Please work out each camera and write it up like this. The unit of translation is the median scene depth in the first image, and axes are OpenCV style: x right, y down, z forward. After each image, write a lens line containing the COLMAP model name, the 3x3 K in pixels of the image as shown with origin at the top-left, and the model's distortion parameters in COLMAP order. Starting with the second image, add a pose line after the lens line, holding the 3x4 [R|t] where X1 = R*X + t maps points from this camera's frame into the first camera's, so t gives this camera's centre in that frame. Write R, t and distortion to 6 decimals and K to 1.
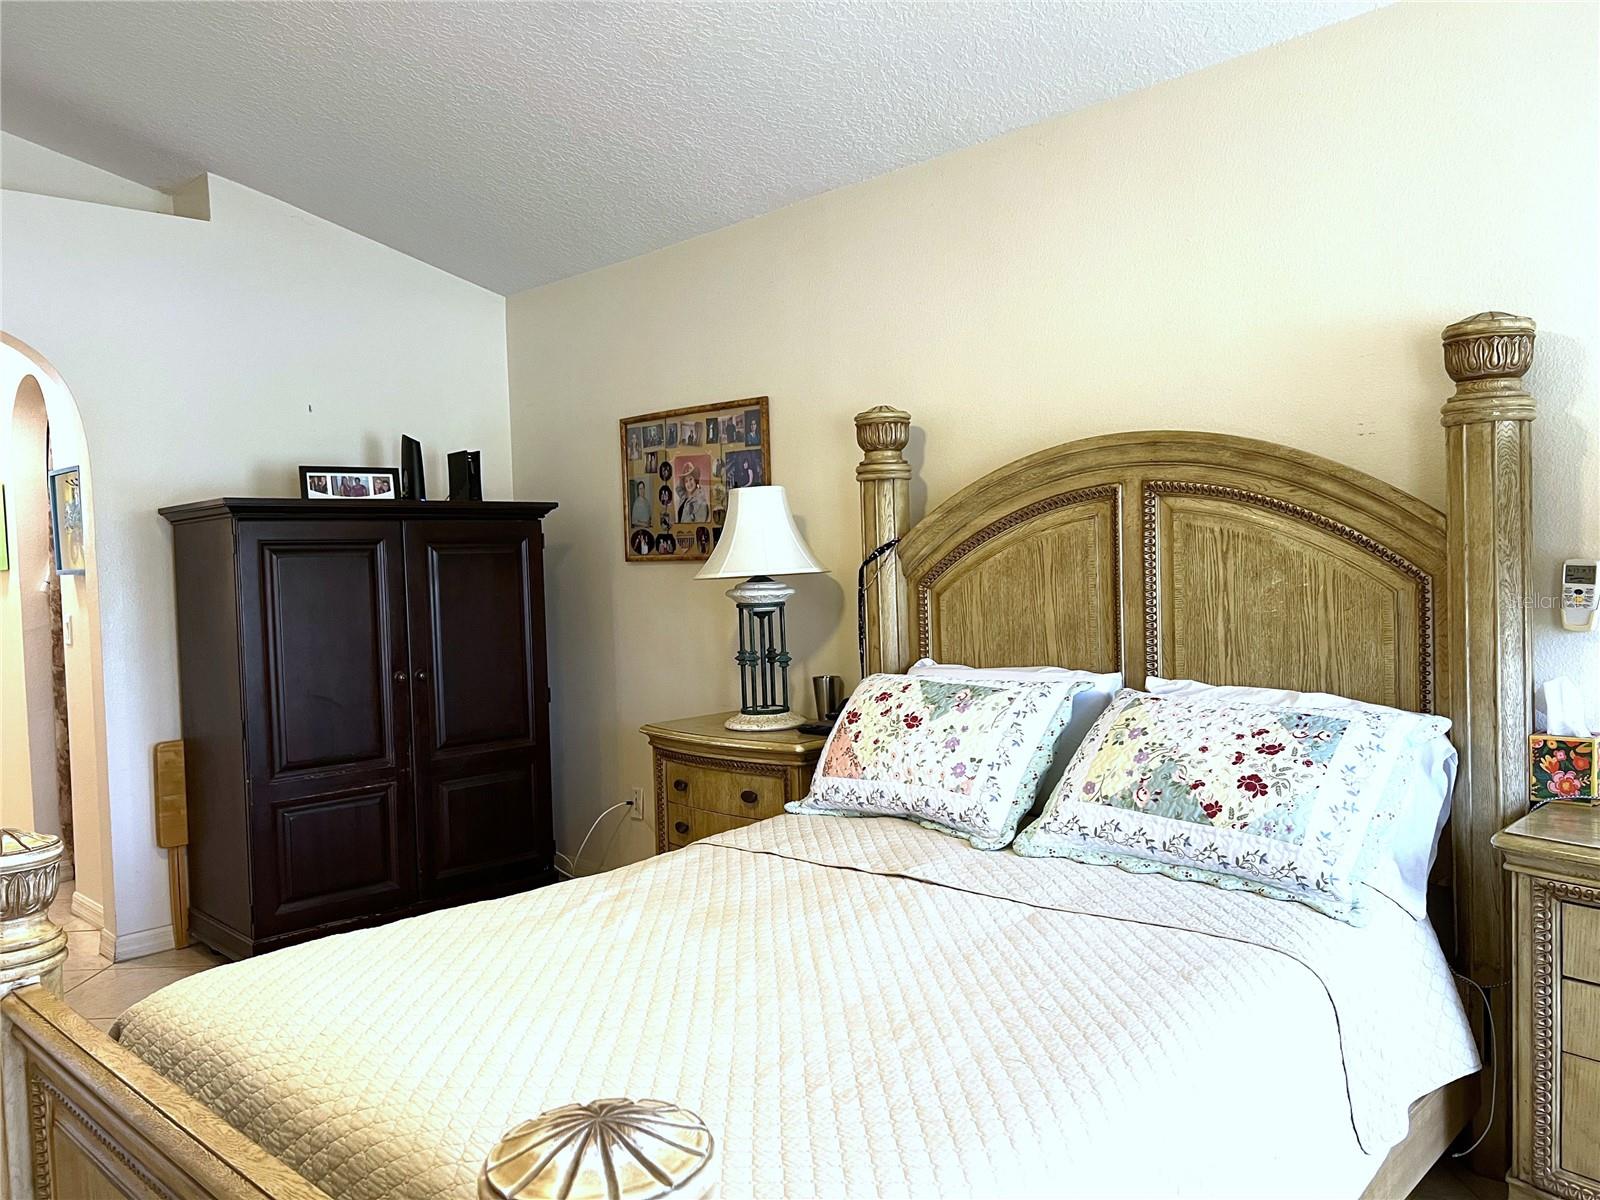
lens RADIAL K [[1201.2, 0, 794.7], [0, 1201.2, 599.5], [0, 0, 1]] dist [0.056415, -0.052623]
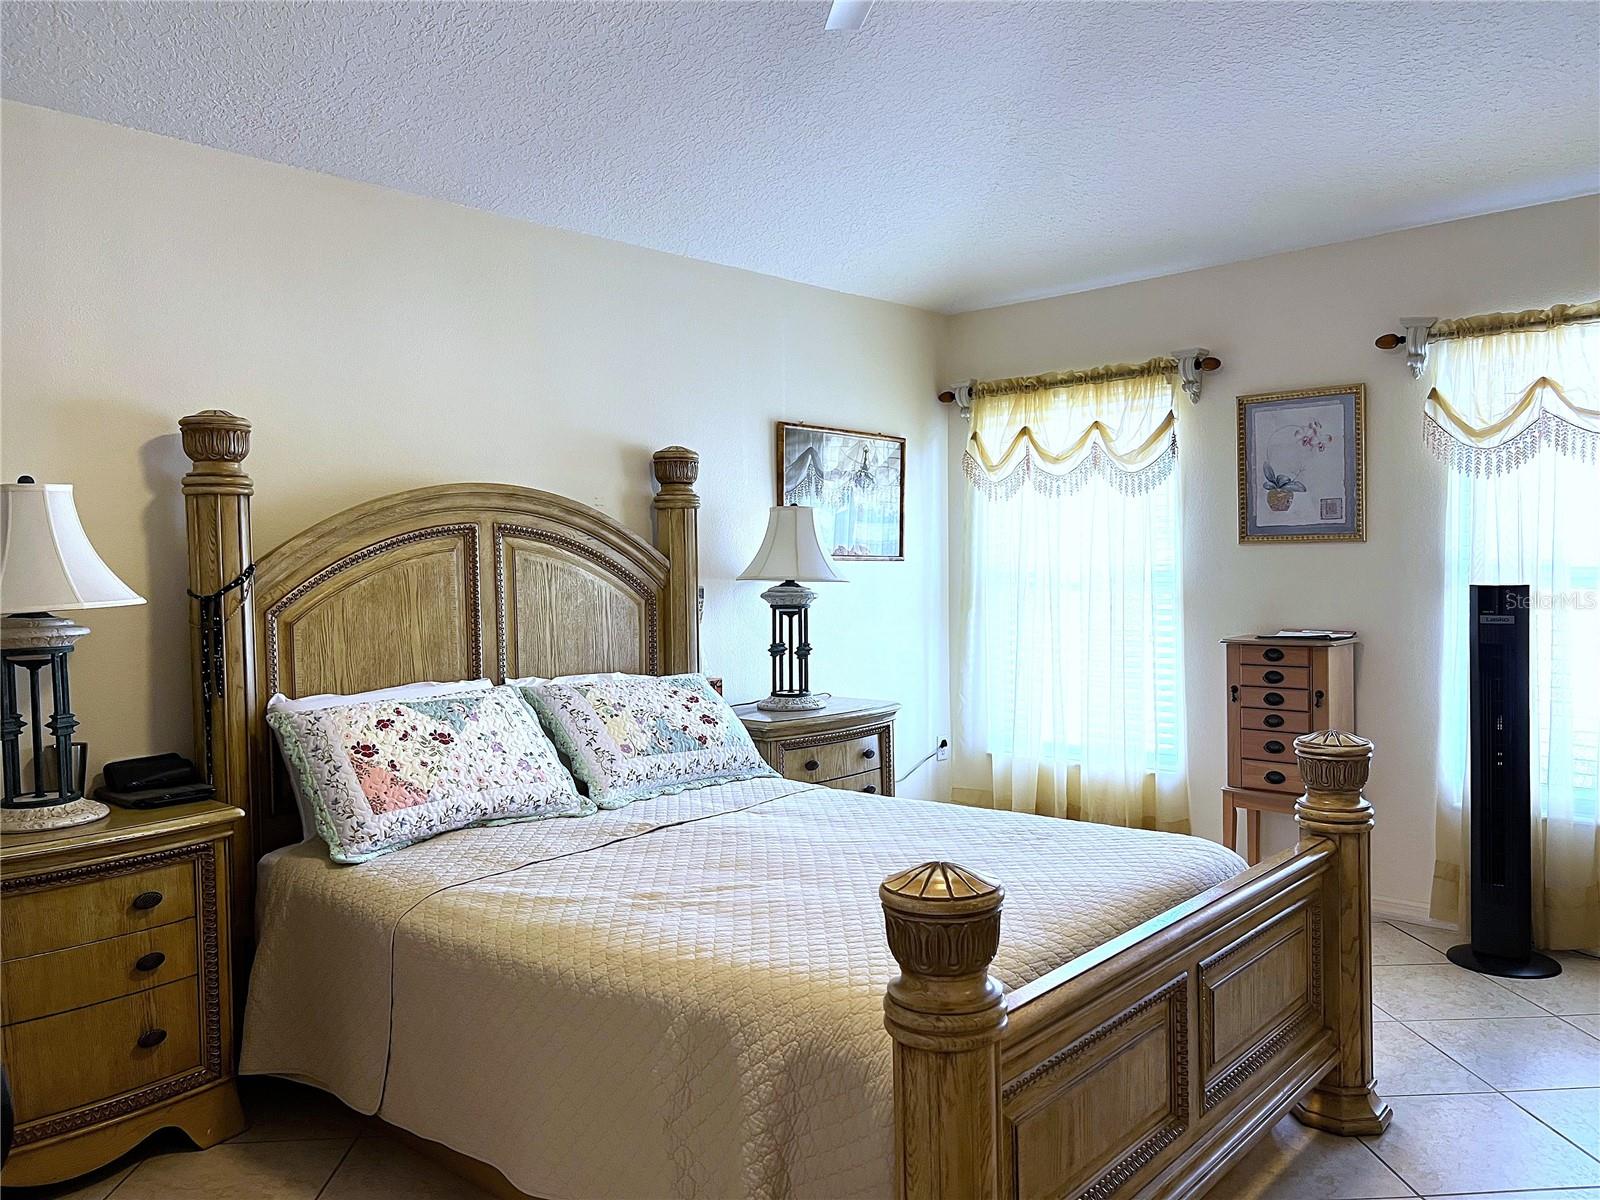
lens RADIAL K [[1201.2, 0, 814.9], [0, 1201.2, 606.8], [0, 0, 1]] dist [0.056415, -0.052623]
pose [[-0.062236, -0.004613, 0.998051, -0.966941], [0.052507, 0.998589, 0.007890, -0.003694], [-0.996679, 0.052896, -0.061906, 0.736366]]
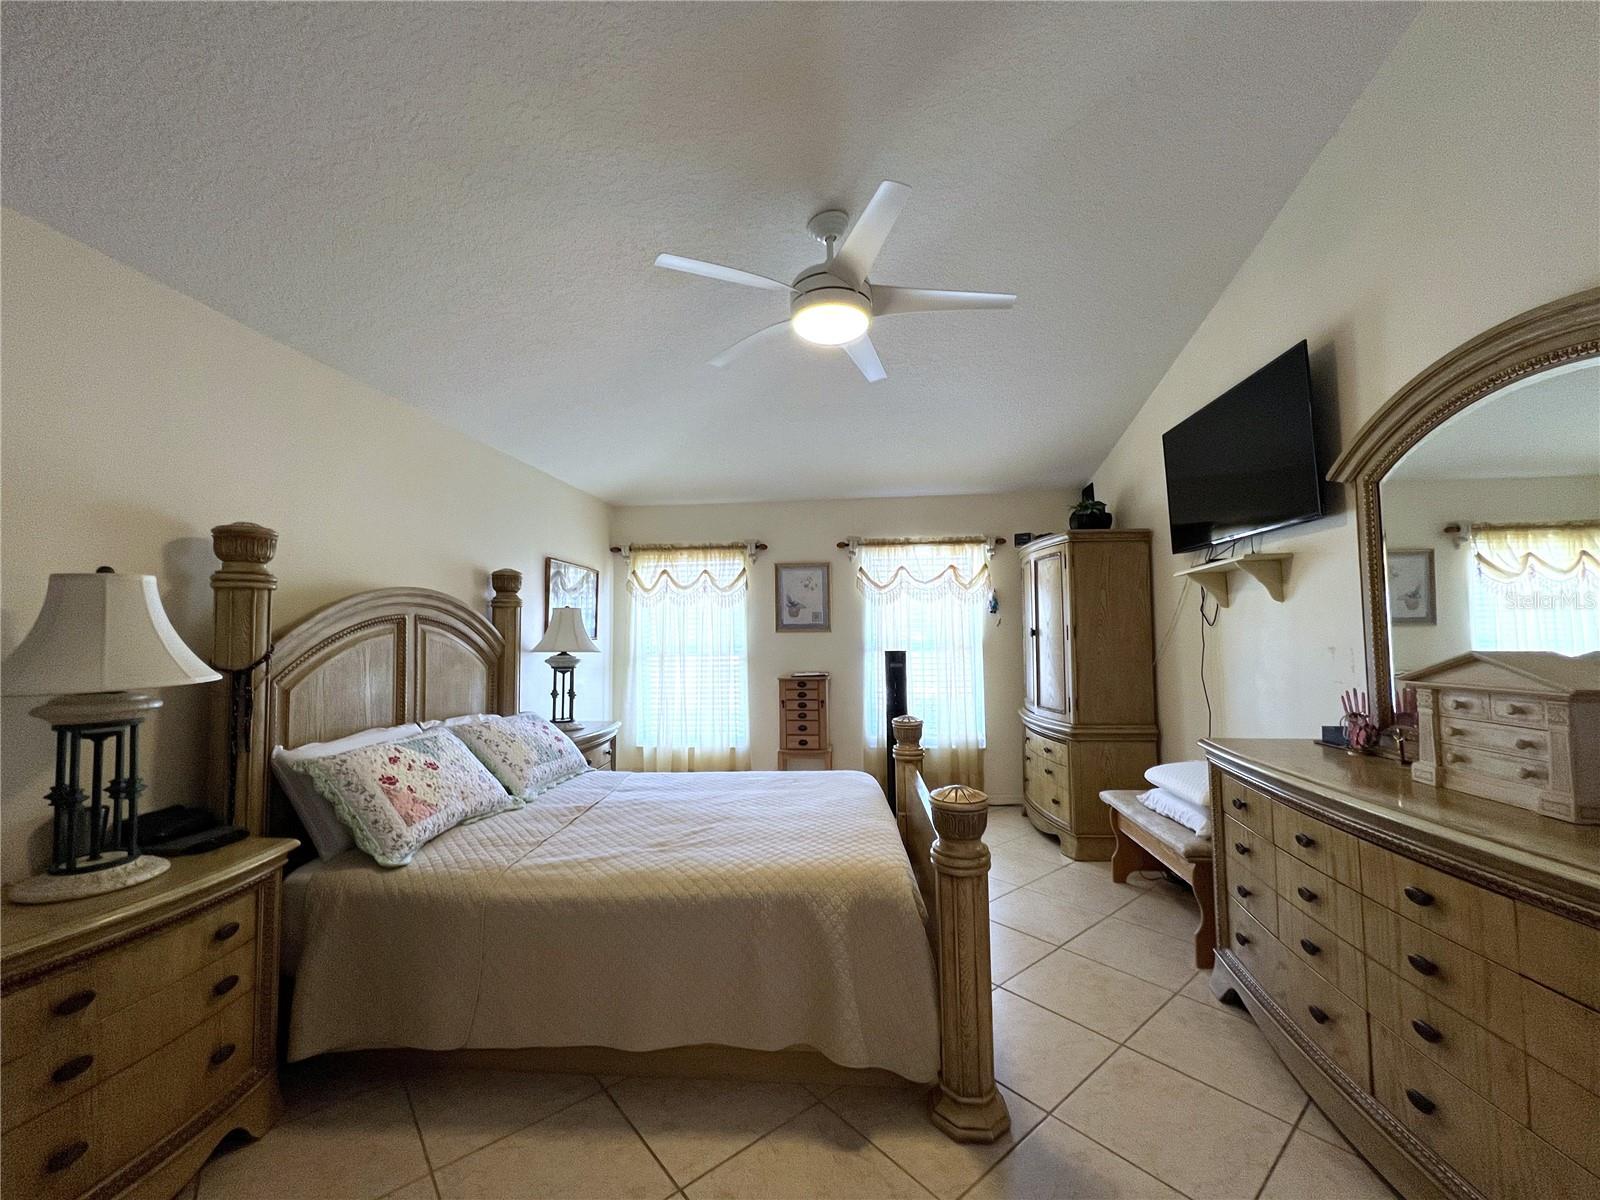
lens RADIAL K [[634.2, 0, 795.3], [0, 634.2, 603.9], [0, 0, 1]] dist [0.005921, -0.001287]
pose [[-0.640583, 0.075257, 0.764192, -0.801189], [0.058738, 0.997072, -0.048954, -0.033180], [-0.765639, 0.013528, -0.643128, 1.157458]]
